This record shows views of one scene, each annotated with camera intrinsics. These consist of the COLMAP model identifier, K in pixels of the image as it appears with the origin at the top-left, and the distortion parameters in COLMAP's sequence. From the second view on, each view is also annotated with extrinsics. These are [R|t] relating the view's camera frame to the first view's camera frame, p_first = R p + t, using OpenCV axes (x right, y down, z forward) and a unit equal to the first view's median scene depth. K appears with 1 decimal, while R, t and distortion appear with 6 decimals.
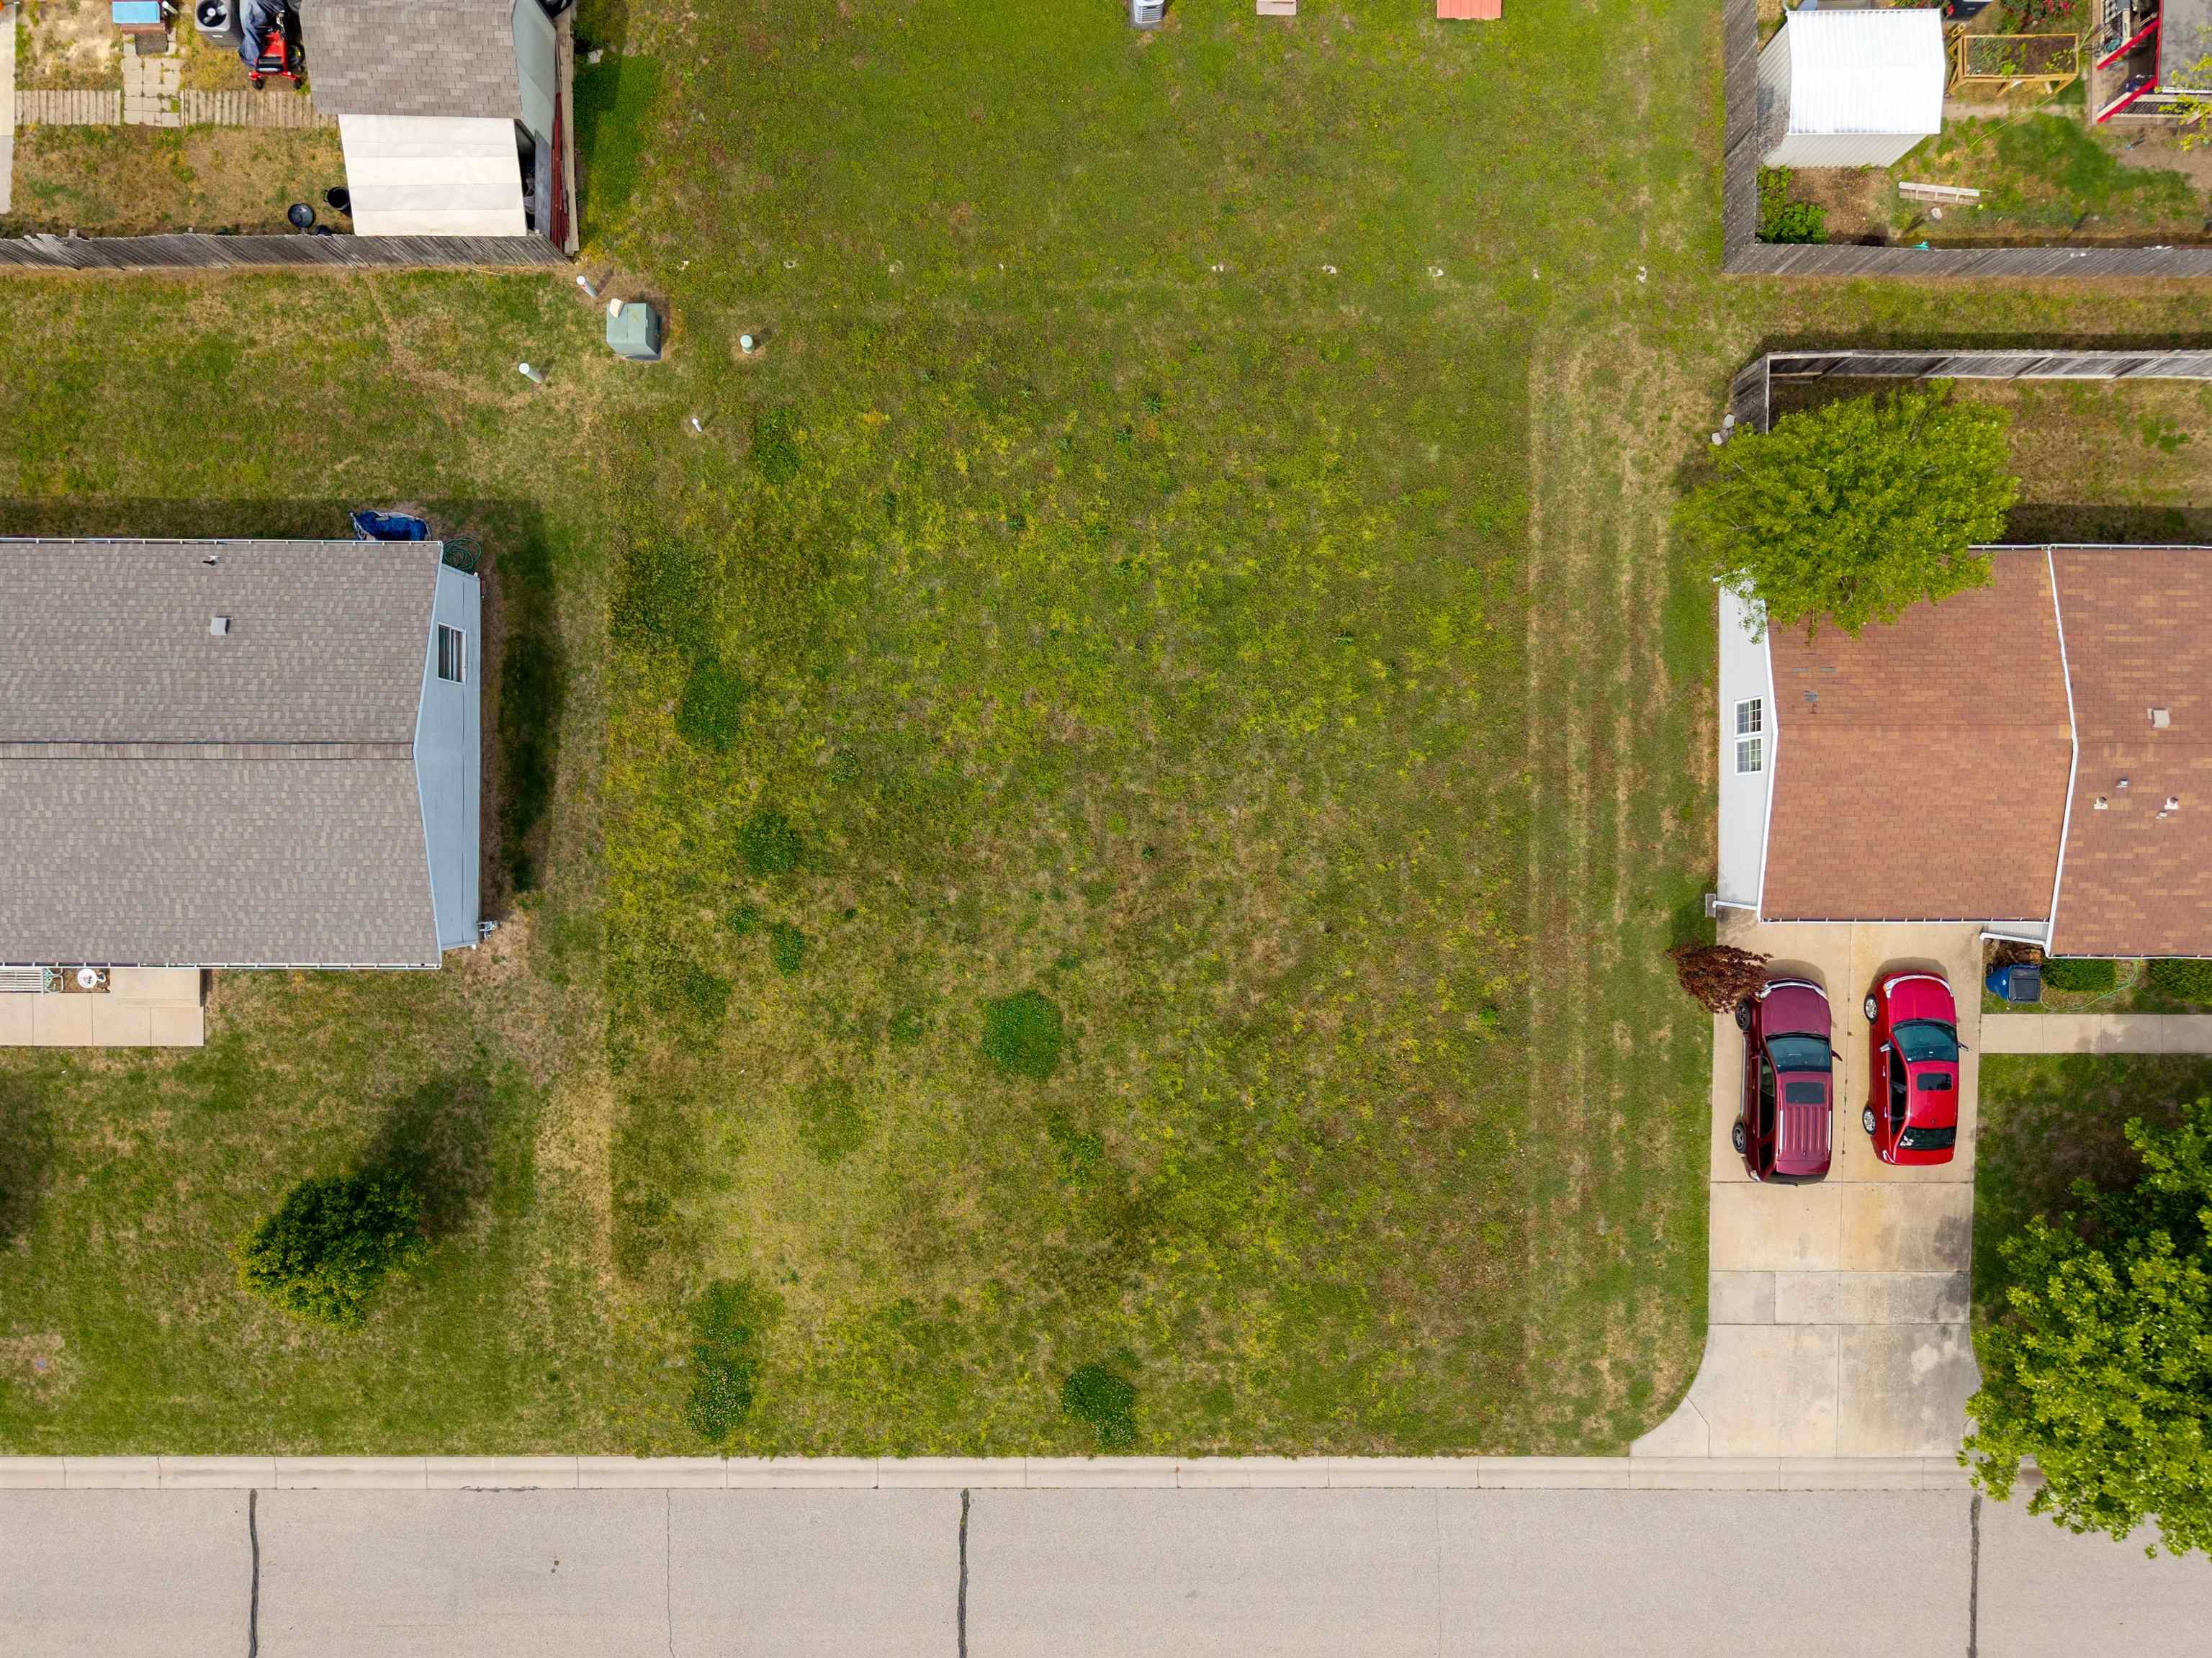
lens RADIAL K [[1485.3, 0, 1106.0], [0, 1485.3, 829.0], [0, 0, 1]] dist [0.044110, -0.063604]
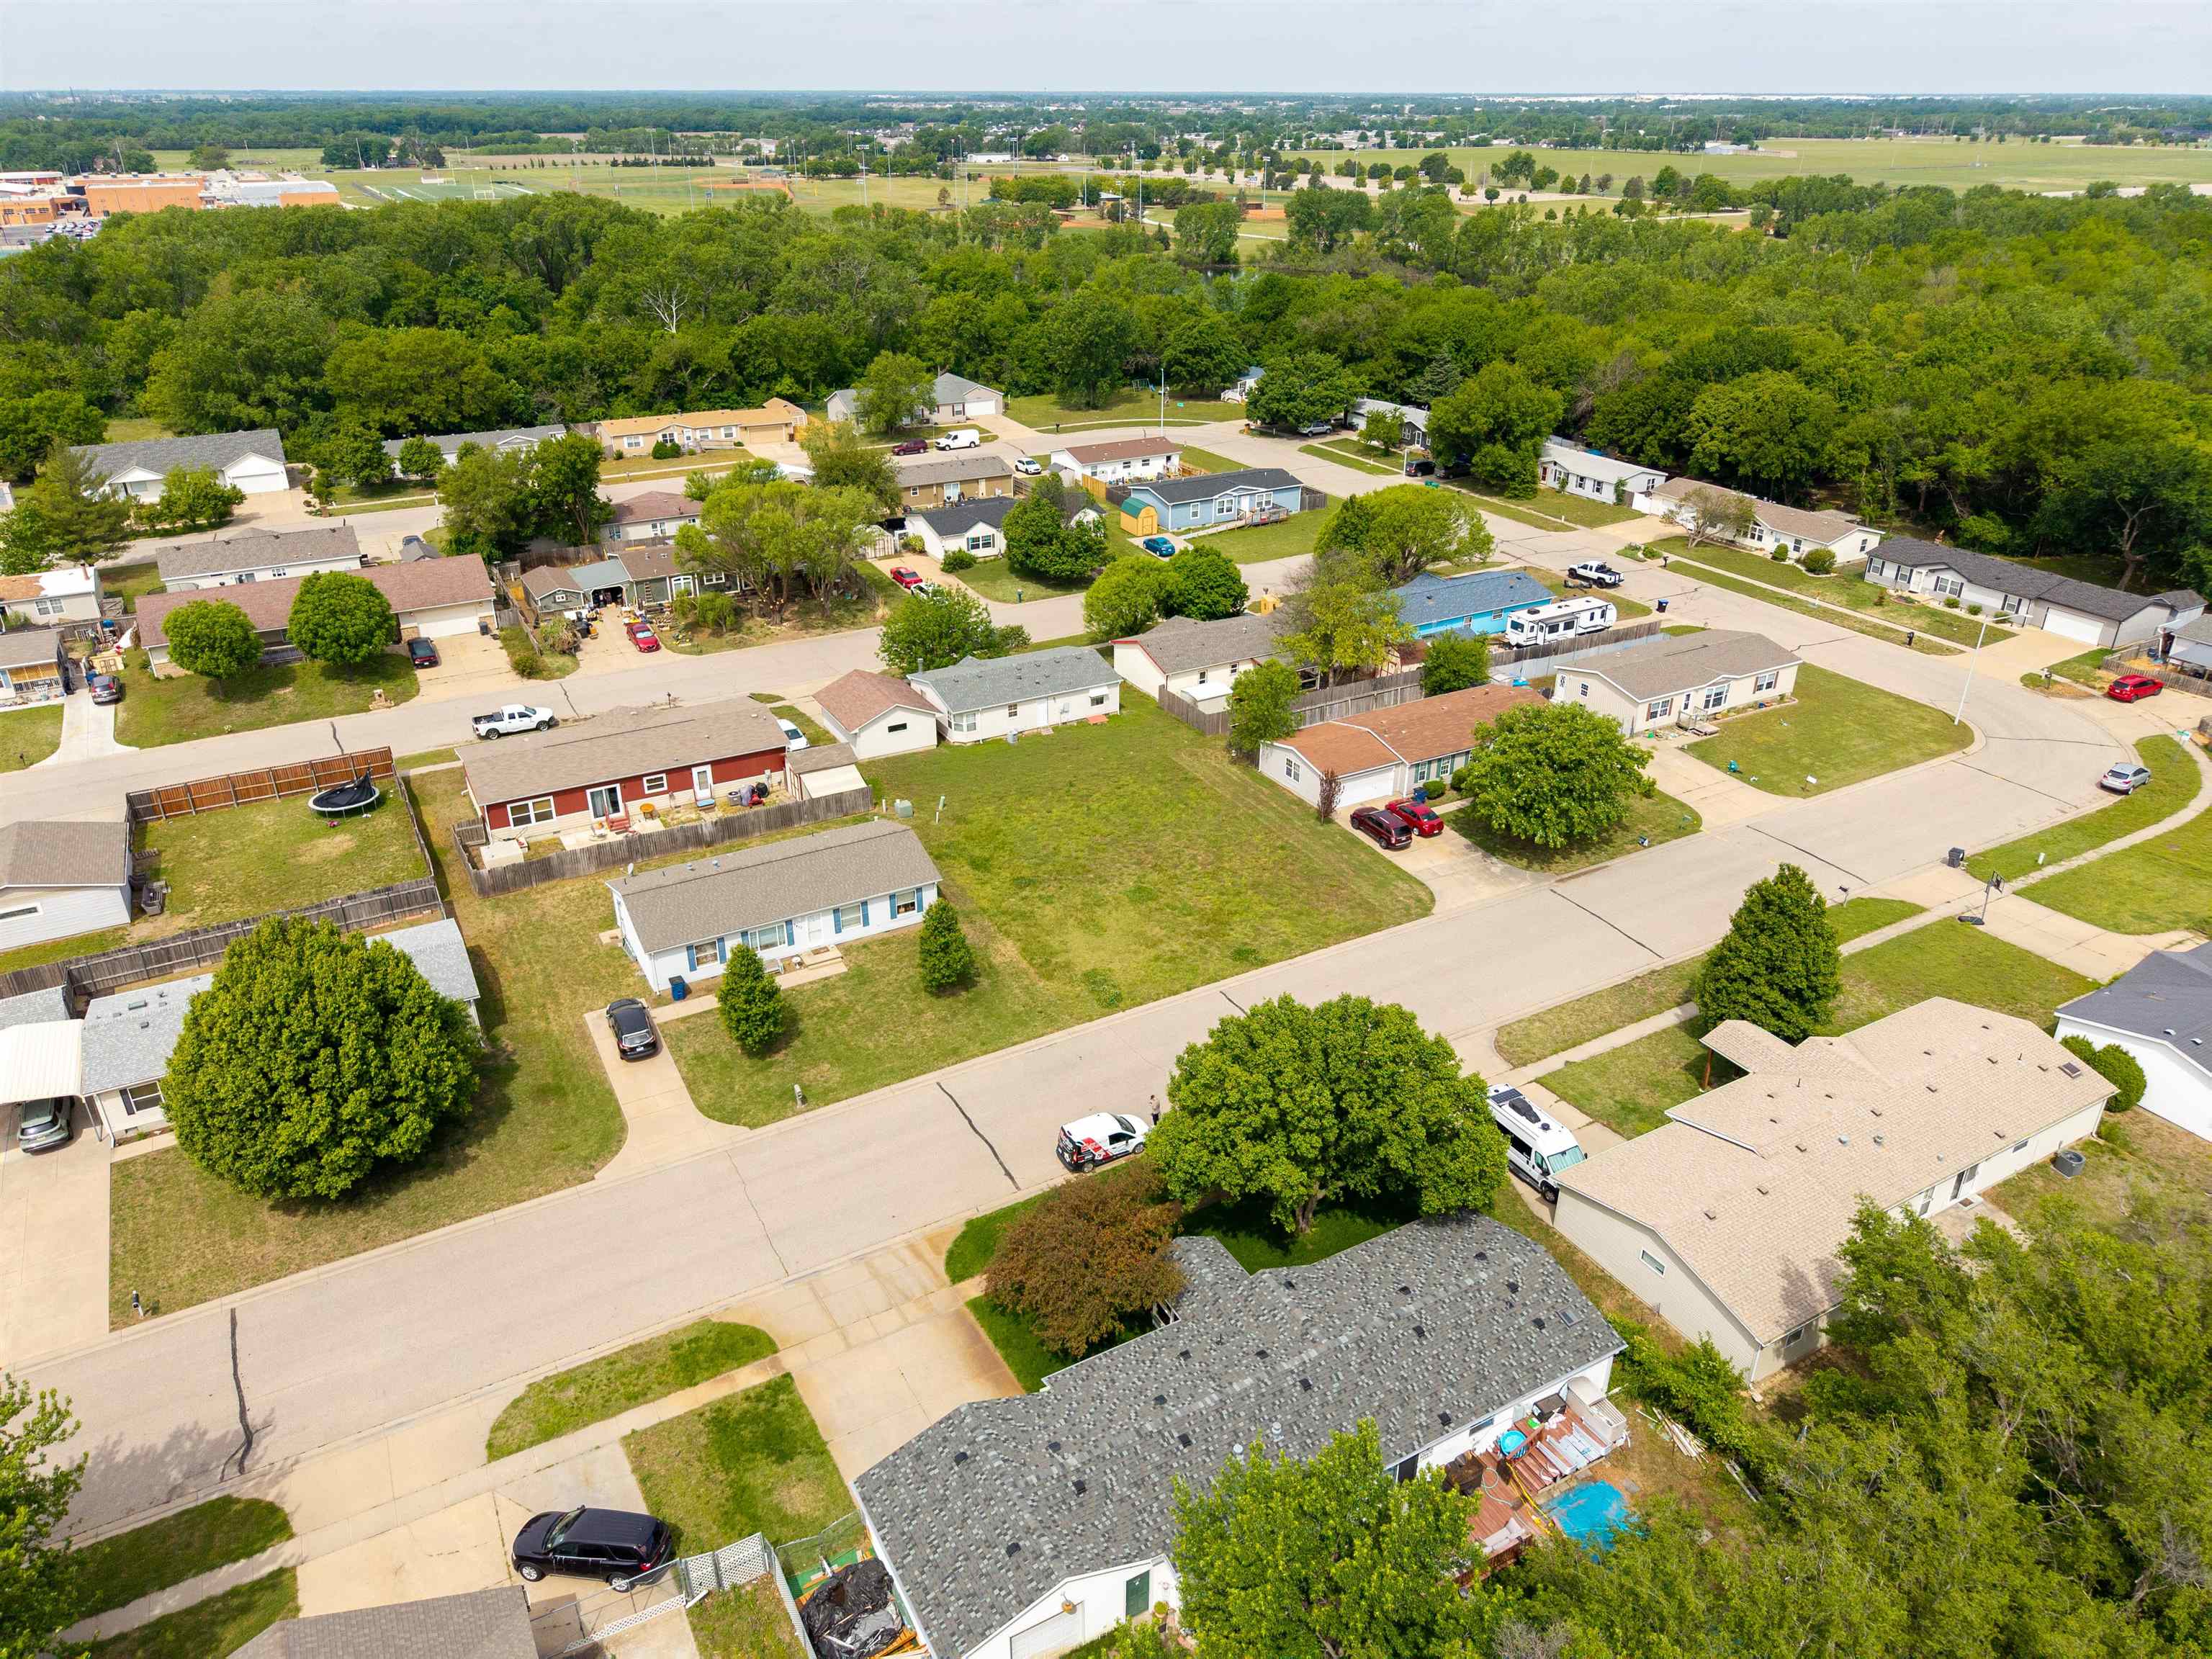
lens RADIAL K [[1485.4, 0, 1106.0], [0, 1485.4, 829.5], [0, 0, 1]] dist [0.044110, -0.063604]
pose [[0.870405, -0.226061, 0.437369, -1.202594], [0.492252, 0.383120, -0.781606, 2.066597], [0.009126, 0.895609, 0.444749, -0.246765]]
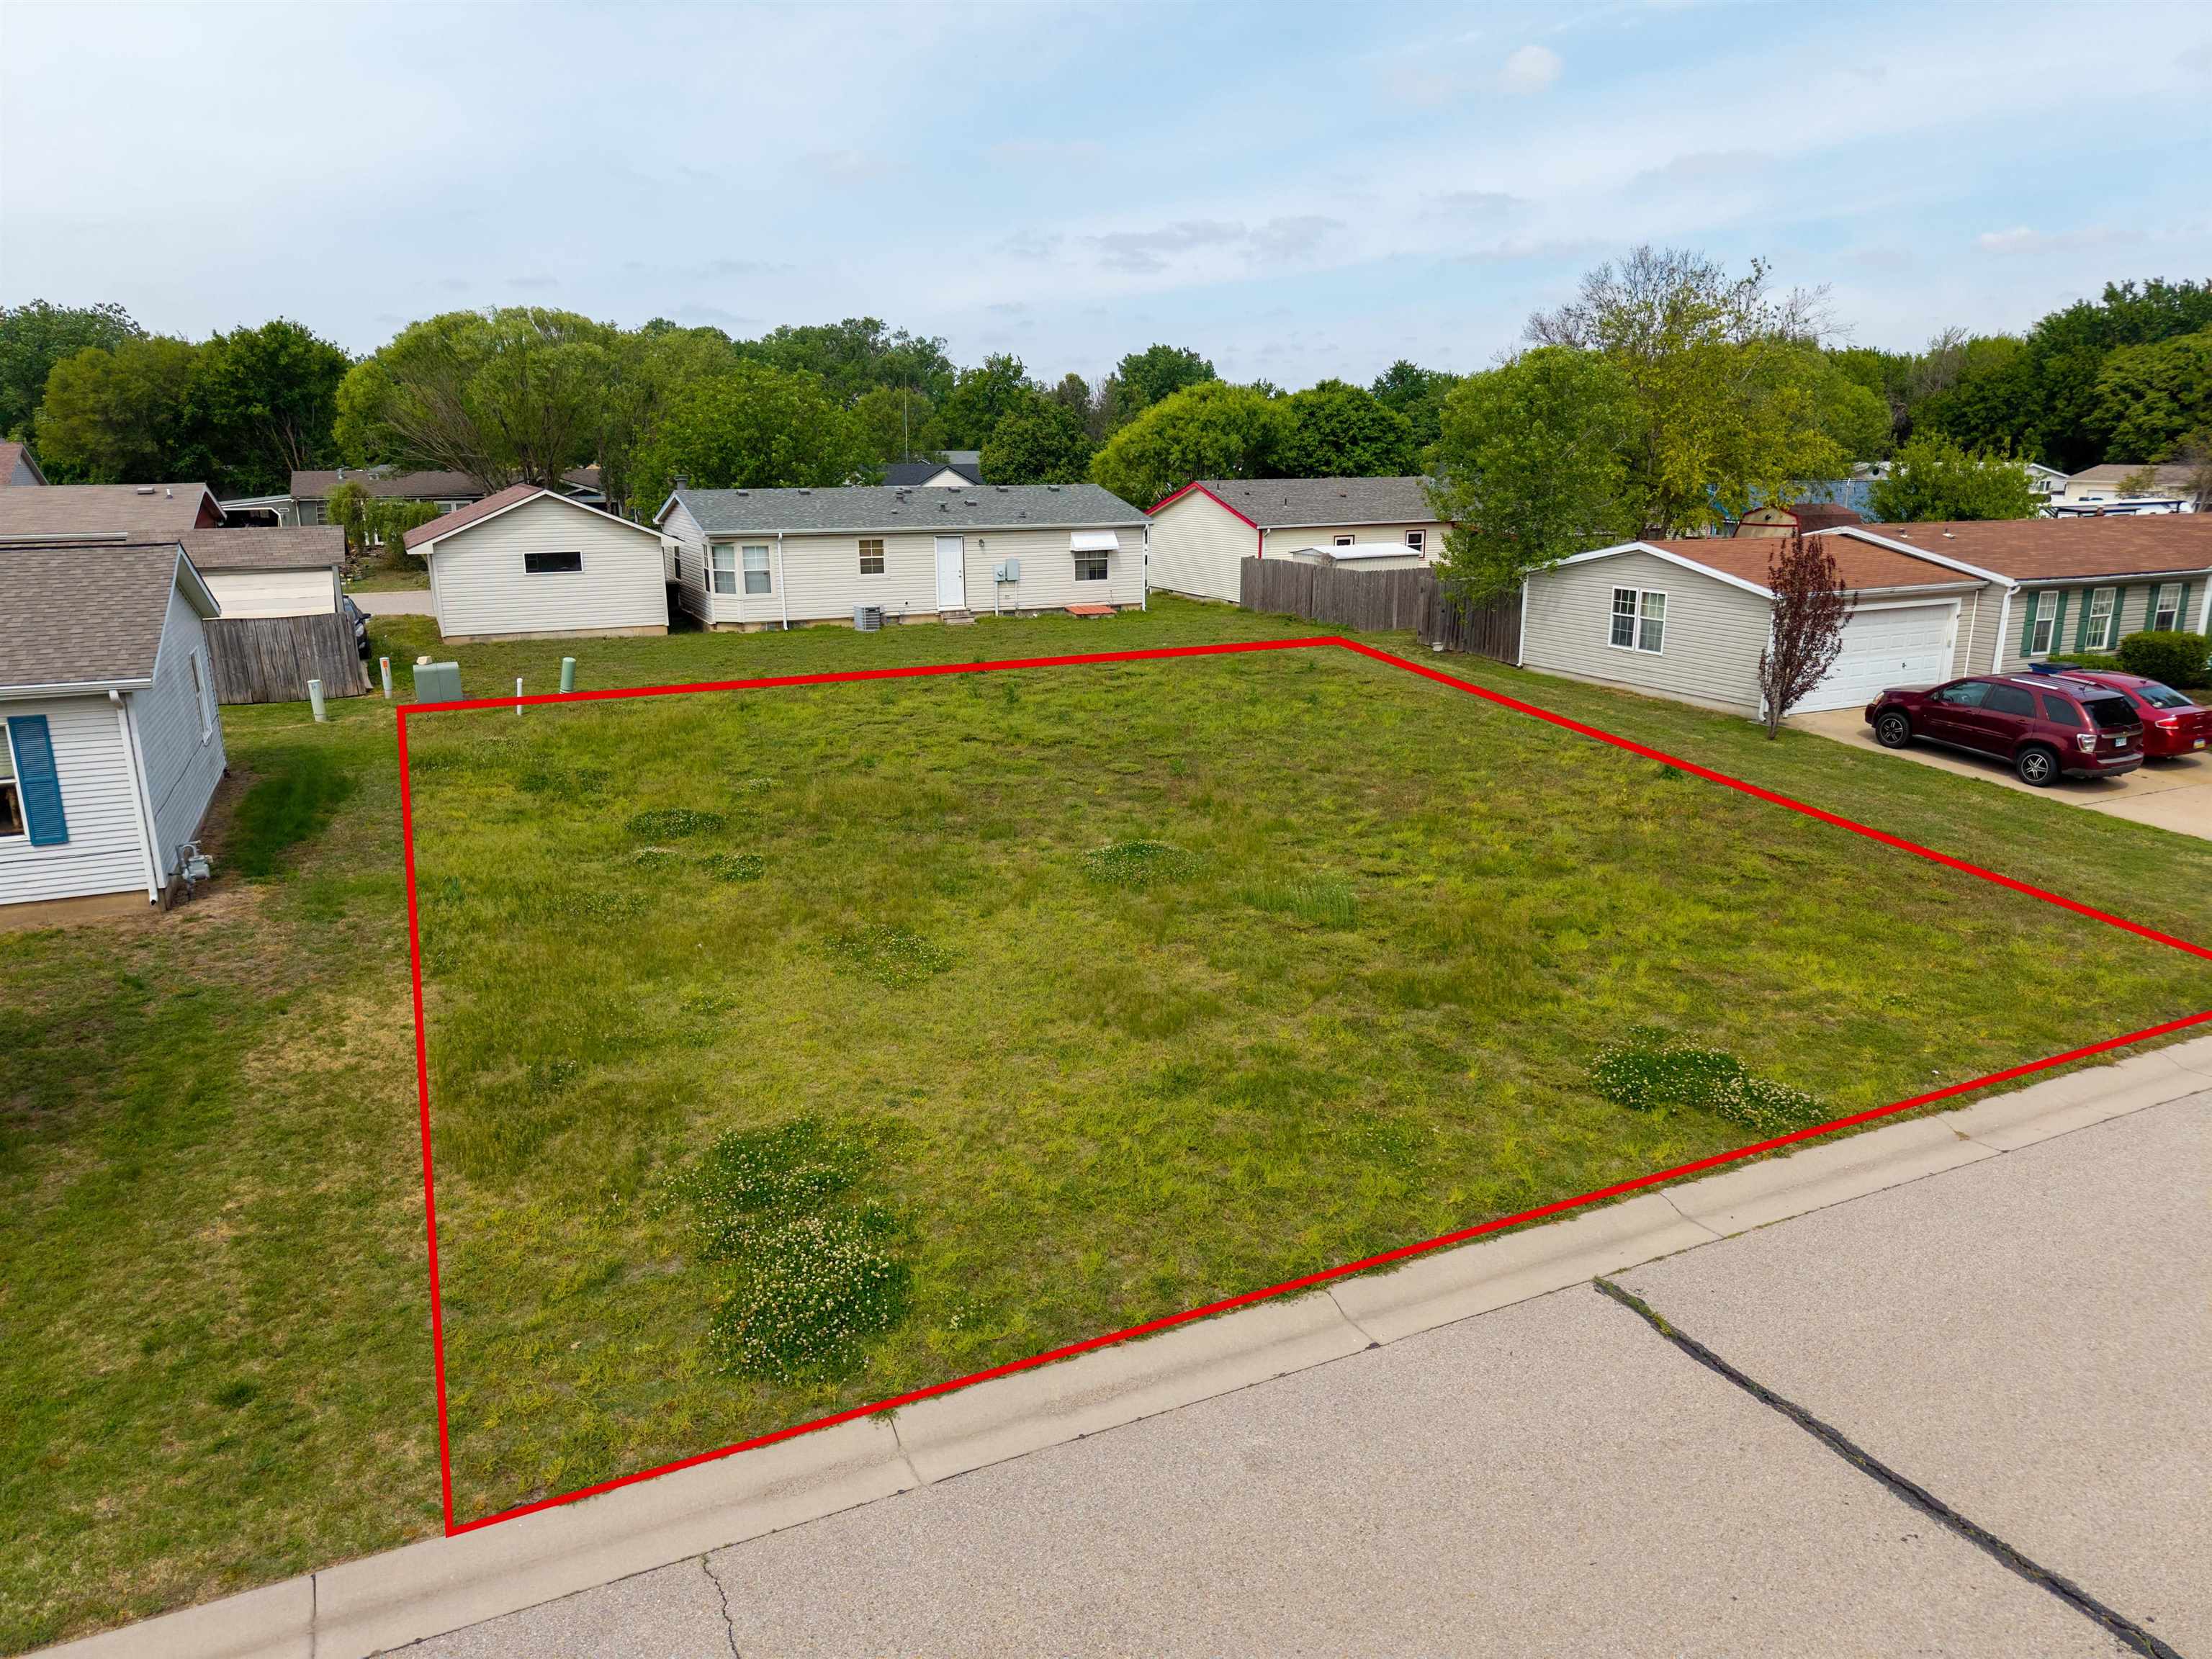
lens RADIAL K [[1485.4, 0, 1106.0], [0, 1485.4, 829.5], [0, 0, 1]] dist [0.044110, -0.063604]
pose [[0.902334, -0.120321, 0.413904, -0.323869], [0.430830, 0.221993, -0.874702, 0.671392], [0.013361, 0.967596, 0.252150, 0.819759]]
